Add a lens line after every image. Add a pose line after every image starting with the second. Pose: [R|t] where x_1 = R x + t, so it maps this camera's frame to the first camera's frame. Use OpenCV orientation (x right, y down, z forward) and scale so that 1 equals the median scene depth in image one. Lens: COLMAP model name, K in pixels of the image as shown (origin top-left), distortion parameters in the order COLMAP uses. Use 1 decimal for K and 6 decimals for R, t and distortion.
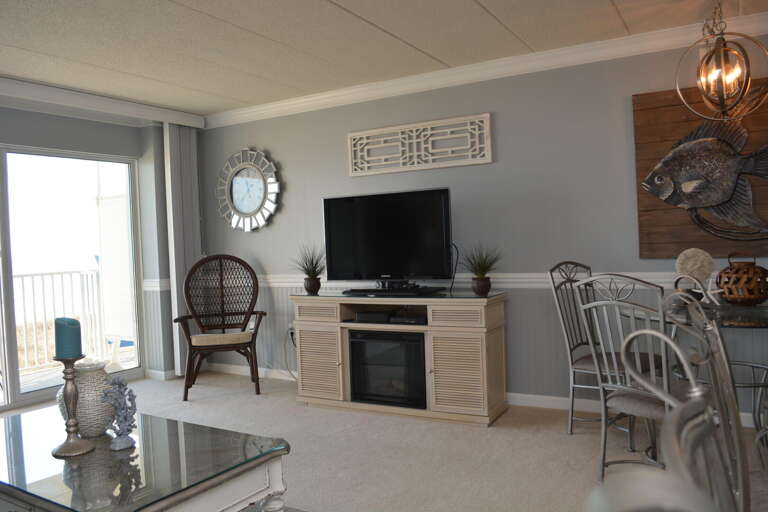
lens RADIAL K [[592.8, 0, 384.2], [0, 592.8, 267.3], [0, 0, 1]] dist [-0.072231, 0.000552]
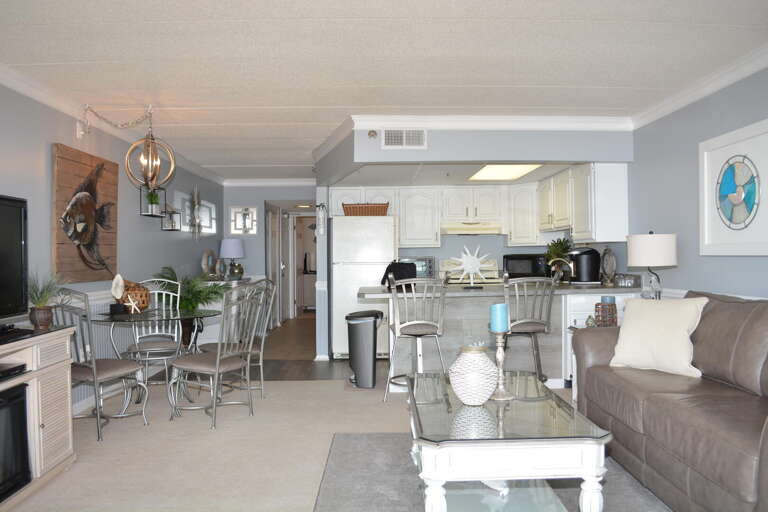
lens RADIAL K [[609.7, 0, 384.0], [0, 609.7, 256.0], [0, 0, 1]] dist [-0.071639, 0.006898]
pose [[-0.520496, 0.038097, 0.853014, -0.789742], [0.055649, 0.998394, -0.010633, -0.019674], [-0.852049, 0.041935, -0.521780, 0.928315]]
